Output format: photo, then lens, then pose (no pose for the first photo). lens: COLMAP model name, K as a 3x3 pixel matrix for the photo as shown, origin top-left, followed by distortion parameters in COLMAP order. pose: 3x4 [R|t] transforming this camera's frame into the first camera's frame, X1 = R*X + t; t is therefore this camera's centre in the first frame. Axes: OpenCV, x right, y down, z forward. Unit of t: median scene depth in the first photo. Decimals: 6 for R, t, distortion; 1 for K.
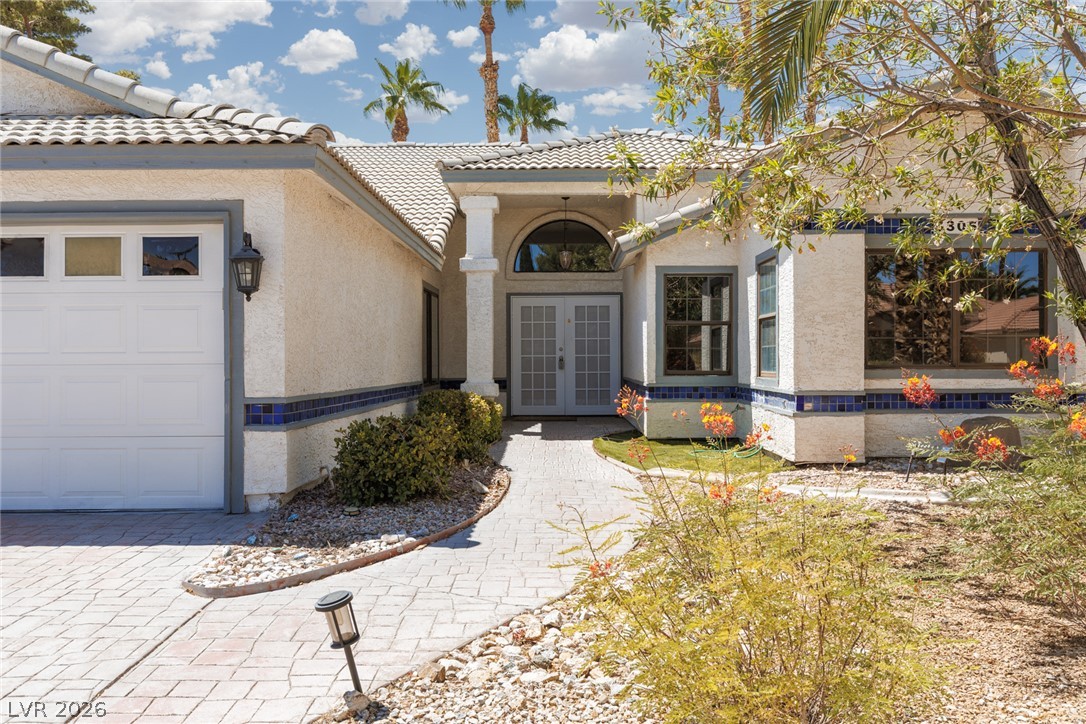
lens RADIAL K [[918.3, 0, 544.4], [0, 918.3, 364.1], [0, 0, 1]] dist [0.013320, 0.006565]
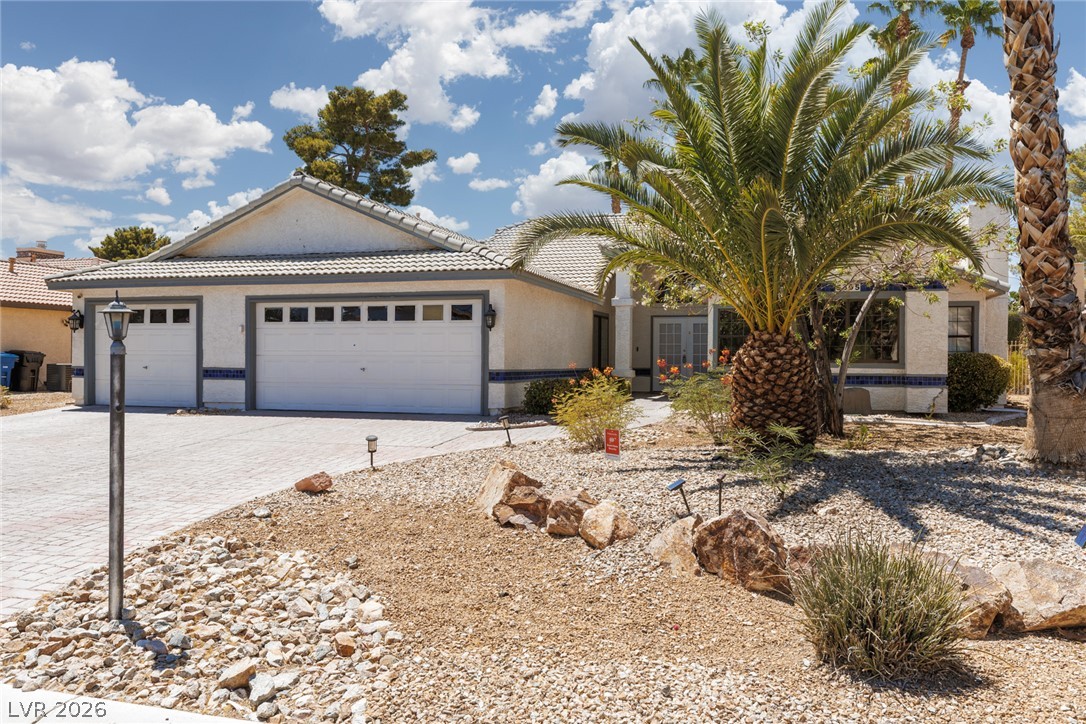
lens RADIAL K [[847.7, 0, 540.8], [0, 847.7, 363.5], [0, 0, 1]] dist [0.006181, 0.002127]
pose [[0.960949, 0.011324, -0.276493, 0.256759], [-0.010939, 0.999936, 0.002934, 0.006803], [0.276509, 0.000205, 0.961011, -0.675617]]
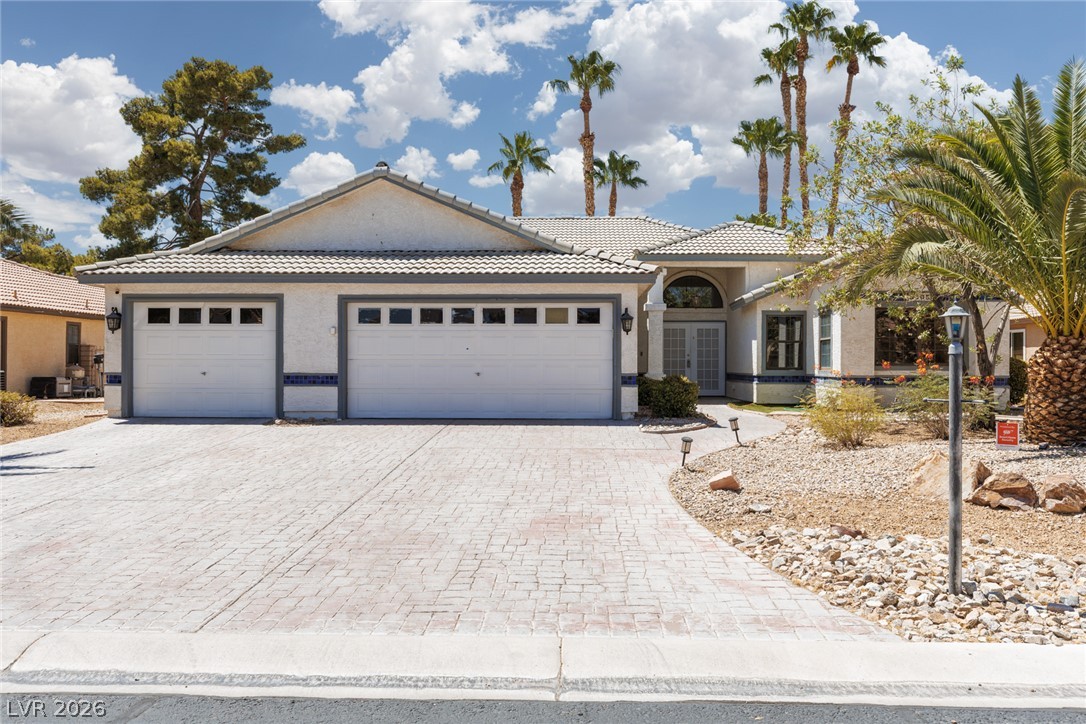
lens RADIAL K [[902.4, 0, 543.4], [0, 902.4, 358.1], [0, 0, 1]] dist [0.017686, 0.000694]
pose [[0.999713, 0.007382, -0.022794, -0.278154], [-0.007691, 0.999879, -0.013503, 0.017211], [0.022691, 0.013674, 0.999649, -0.834456]]
